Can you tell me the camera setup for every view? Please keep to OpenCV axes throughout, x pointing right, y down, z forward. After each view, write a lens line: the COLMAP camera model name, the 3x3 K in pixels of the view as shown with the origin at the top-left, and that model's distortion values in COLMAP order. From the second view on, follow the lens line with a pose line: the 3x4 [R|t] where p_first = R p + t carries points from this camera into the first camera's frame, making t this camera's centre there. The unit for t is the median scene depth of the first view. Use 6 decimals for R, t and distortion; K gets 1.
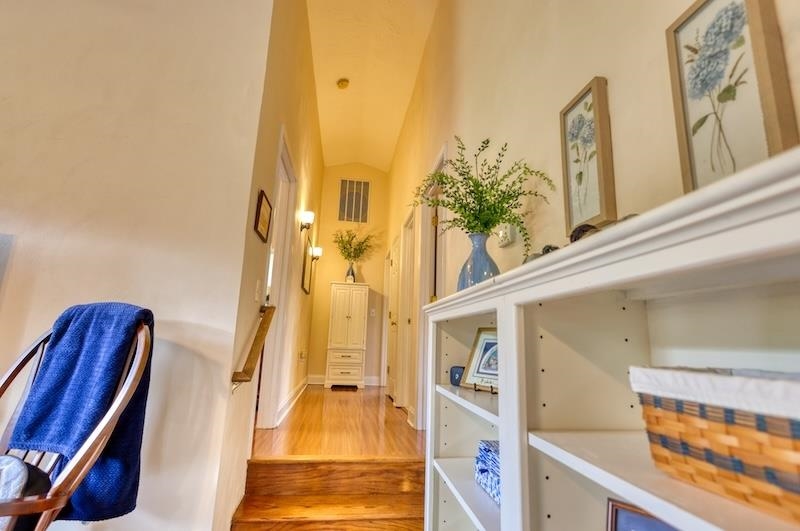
lens RADIAL K [[384.6, 0, 401.7], [0, 384.6, 263.1], [0, 0, 1]] dist [-0.004033, -0.000460]
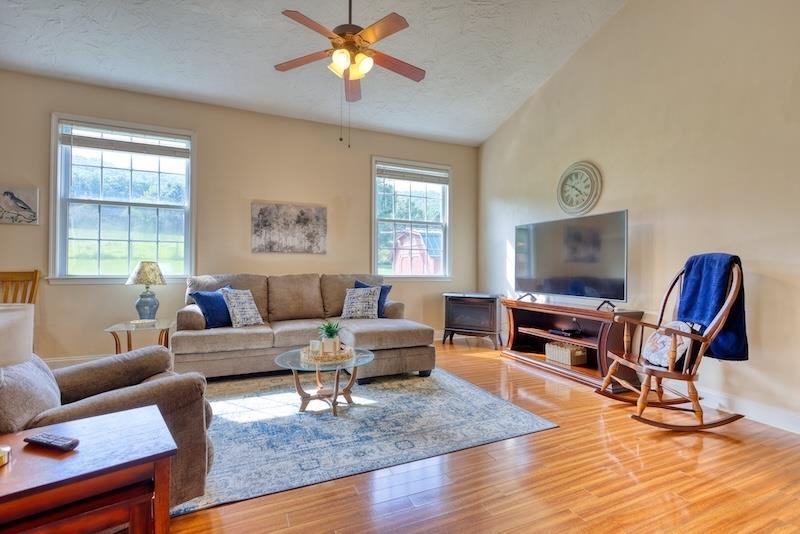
lens RADIAL K [[370.9, 0, 401.4], [0, 370.9, 269.8], [0, 0, 1]] dist [0.003425, 0.000016]
pose [[0.258428, -0.036201, -0.965352, 0.657801], [0.194527, 0.980778, 0.015296, -0.154671], [0.946242, -0.191740, 0.260502, -1.018720]]
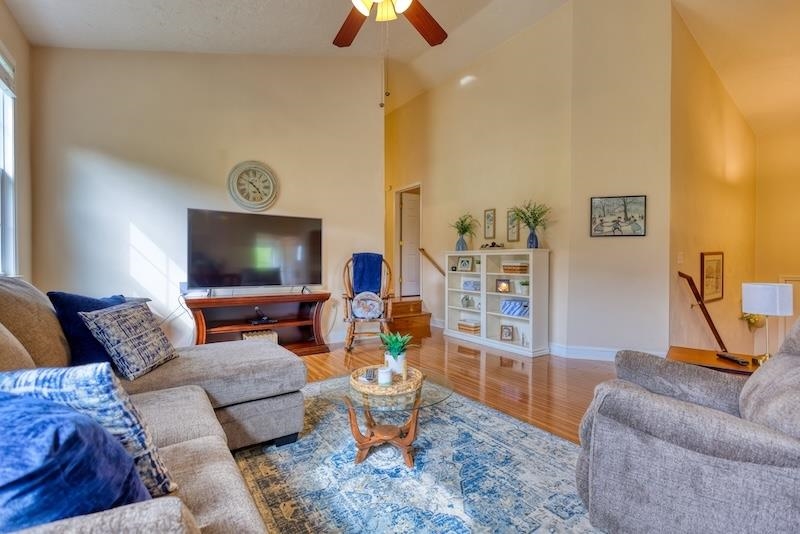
lens RADIAL K [[370.9, 0, 397.7], [0, 370.9, 264.3], [0, 0, 1]] dist [0.003425, 0.000016]
pose [[0.902905, -0.037270, 0.428222, -2.134099], [-0.054625, 0.978208, 0.200313, -0.522344], [-0.426355, -0.204255, 0.881193, -2.257531]]
